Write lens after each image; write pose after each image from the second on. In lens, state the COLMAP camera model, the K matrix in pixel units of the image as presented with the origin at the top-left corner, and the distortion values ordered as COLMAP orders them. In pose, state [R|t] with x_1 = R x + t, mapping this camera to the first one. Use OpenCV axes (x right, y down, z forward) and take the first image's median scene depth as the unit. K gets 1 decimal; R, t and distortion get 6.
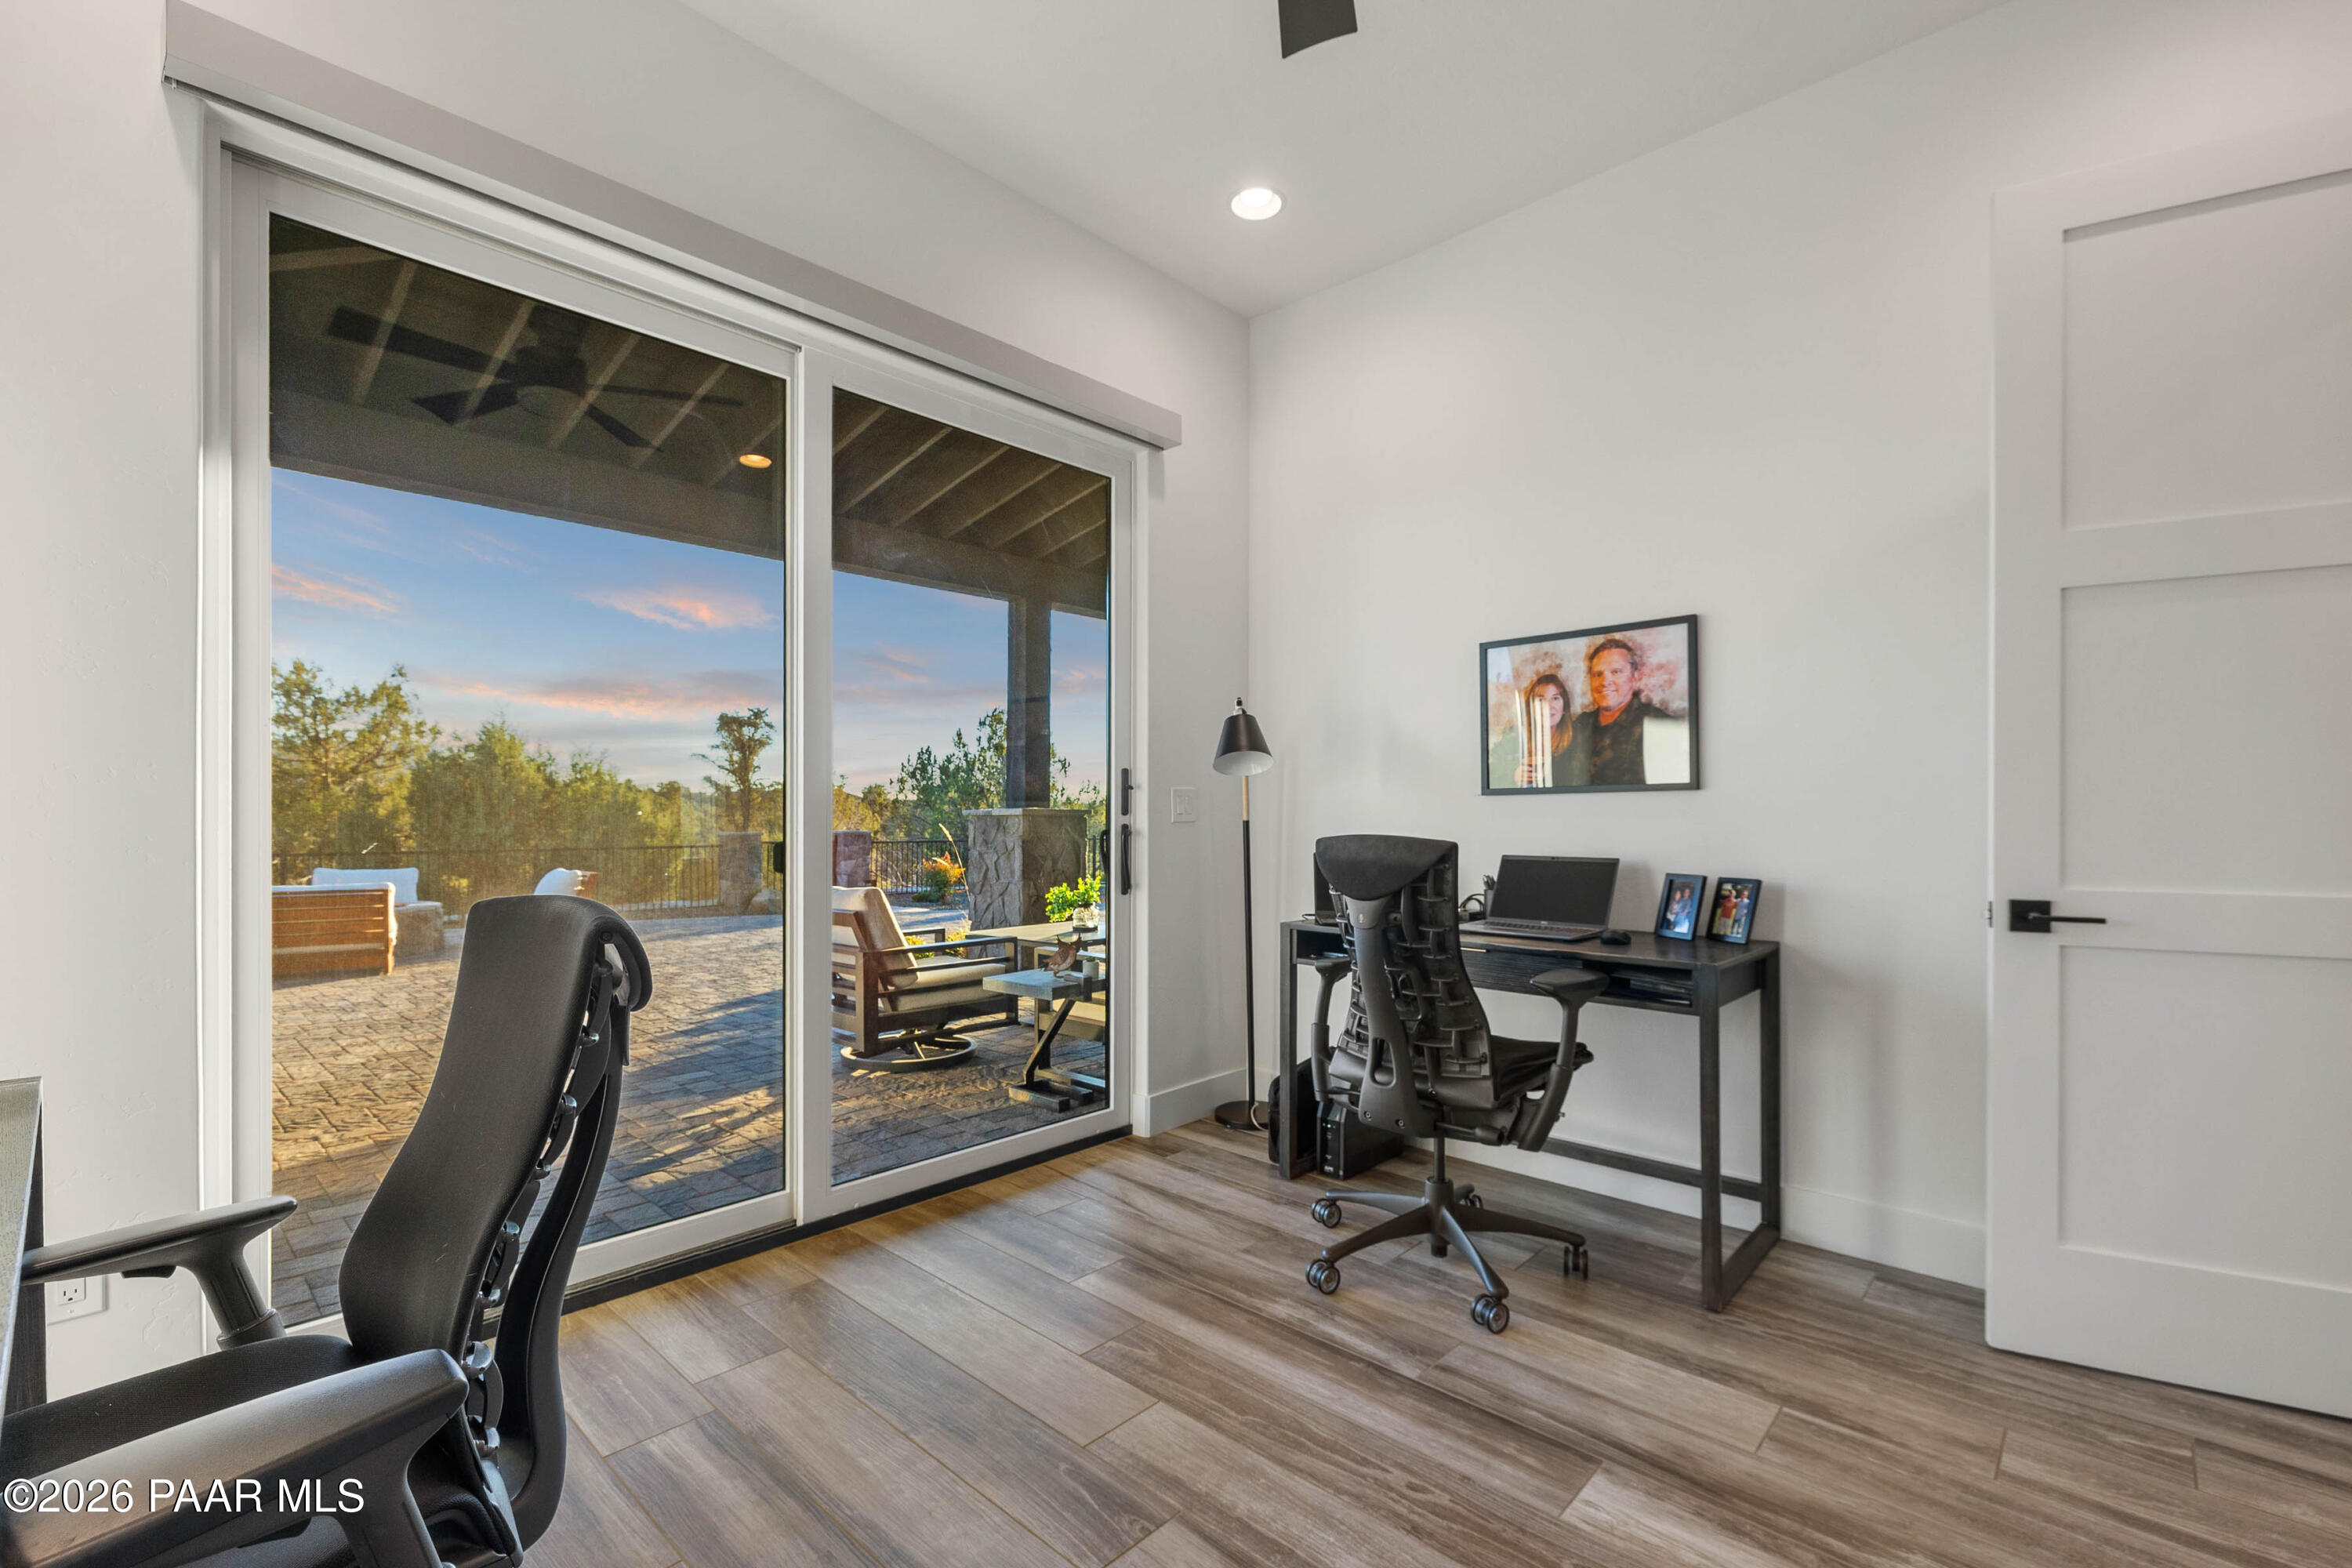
lens RADIAL K [[1025.4, 0, 1171.4], [0, 1025.4, 828.8], [0, 0, 1]] dist [0.000164, 0.000186]
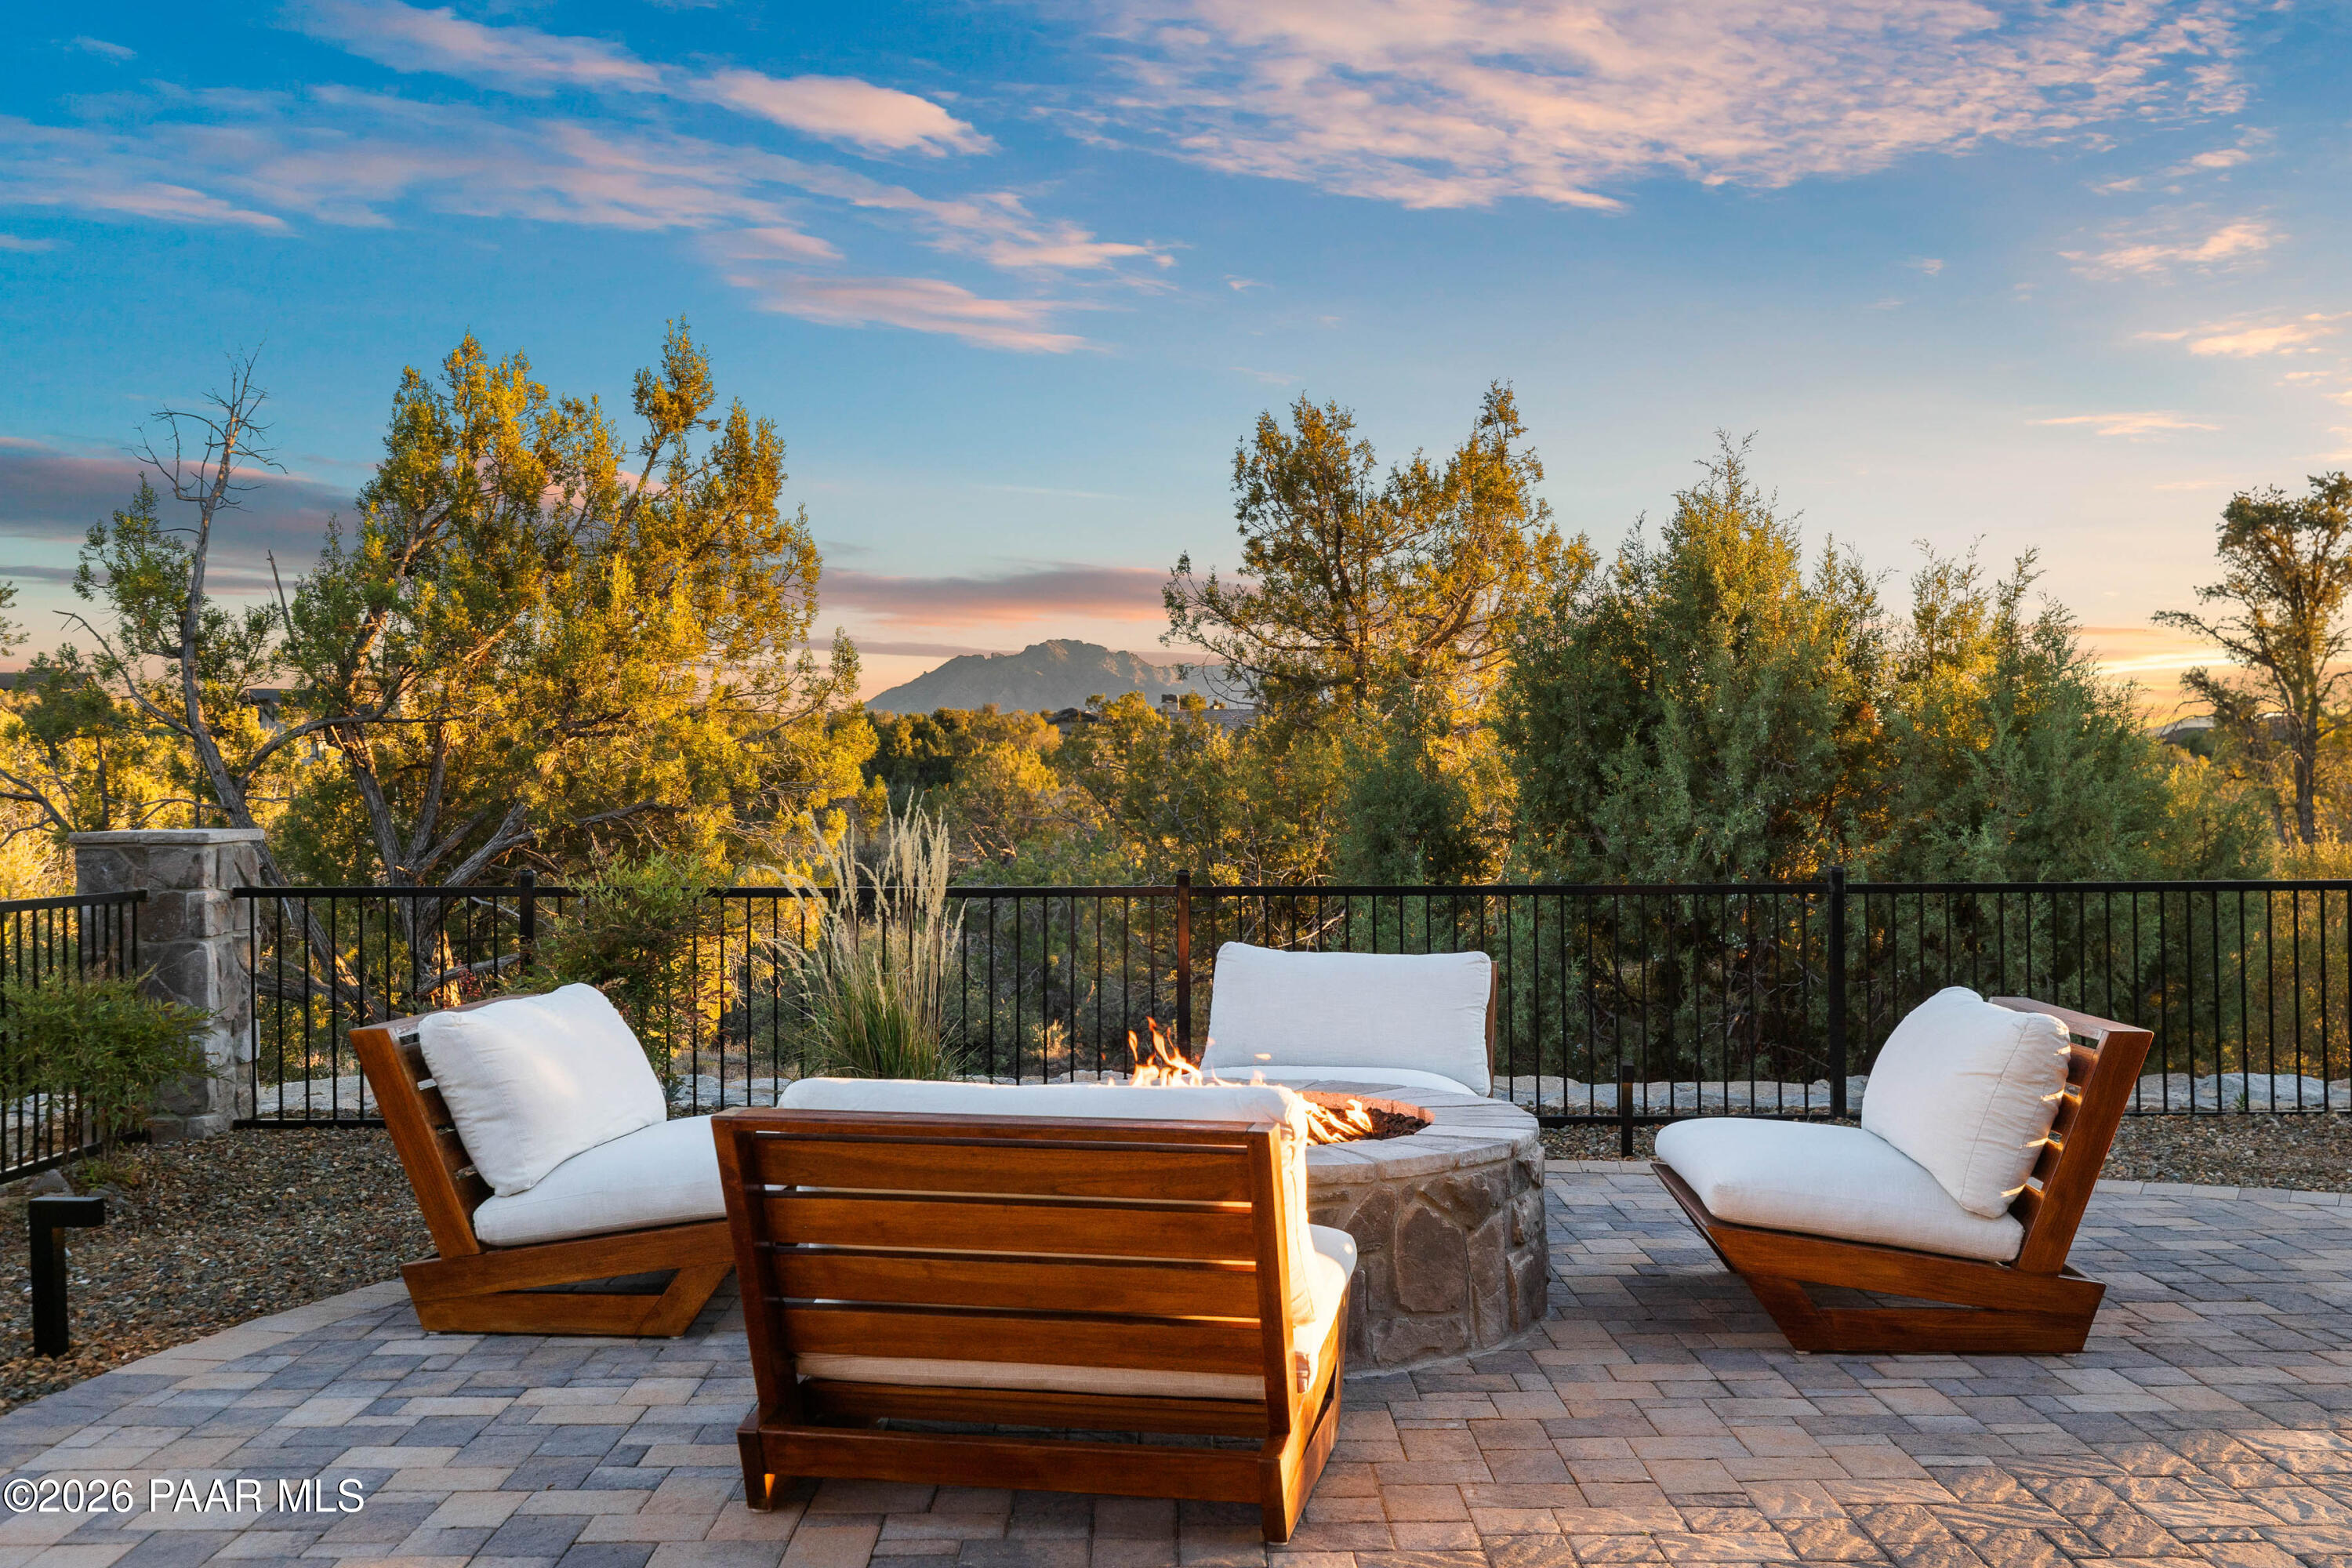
lens RADIAL K [[2279.4, 0, 1176.0], [0, 2279.4, 784.0], [0, 0, 1]] dist [-0.025143, -0.003822]
pose [[0.688515, -0.006677, -0.725191, -0.216170], [-0.002003, 0.999936, -0.011109, -0.001024], [0.725219, 0.009101, 0.688458, 0.323185]]
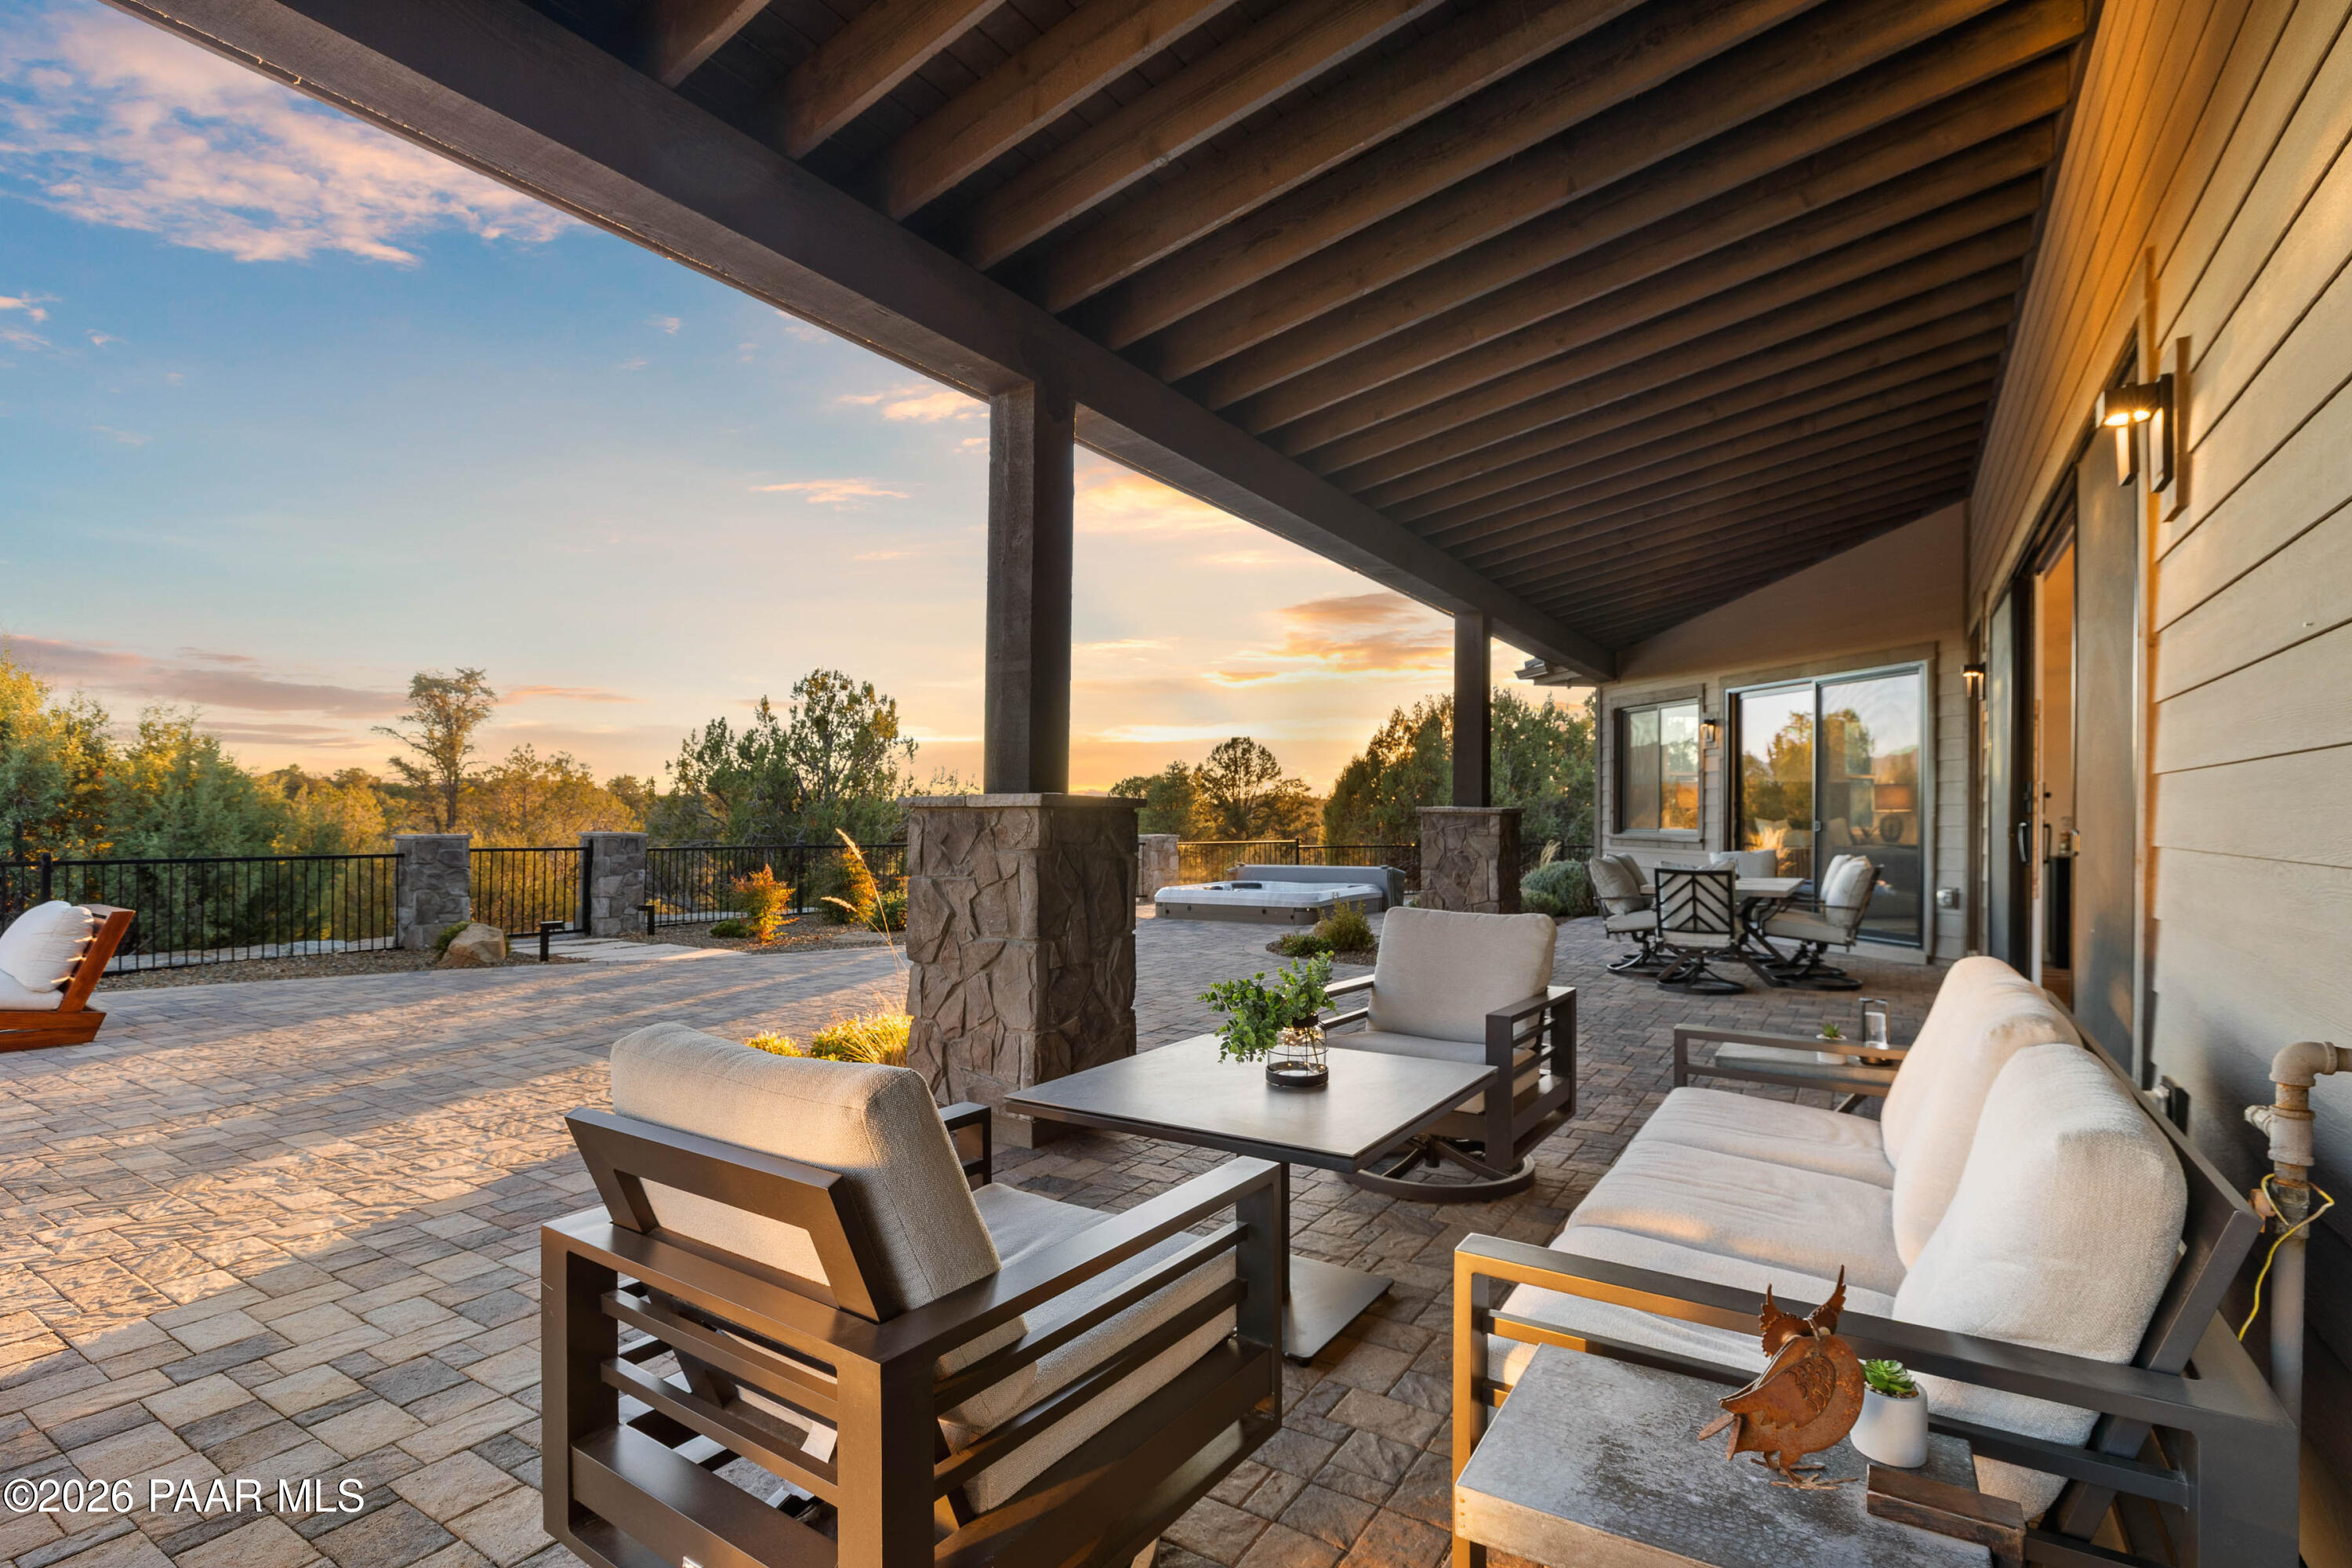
lens RADIAL K [[1111.5, 0, 1188.6], [0, 1111.5, 811.3], [0, 0, 1]] dist [-0.011415, 0.001308]
pose [[0.981615, 0.008633, 0.190677, -0.076100], [-0.005206, 0.999816, -0.018469, -0.000603], [-0.190801, 0.017137, 0.981479, 0.199017]]
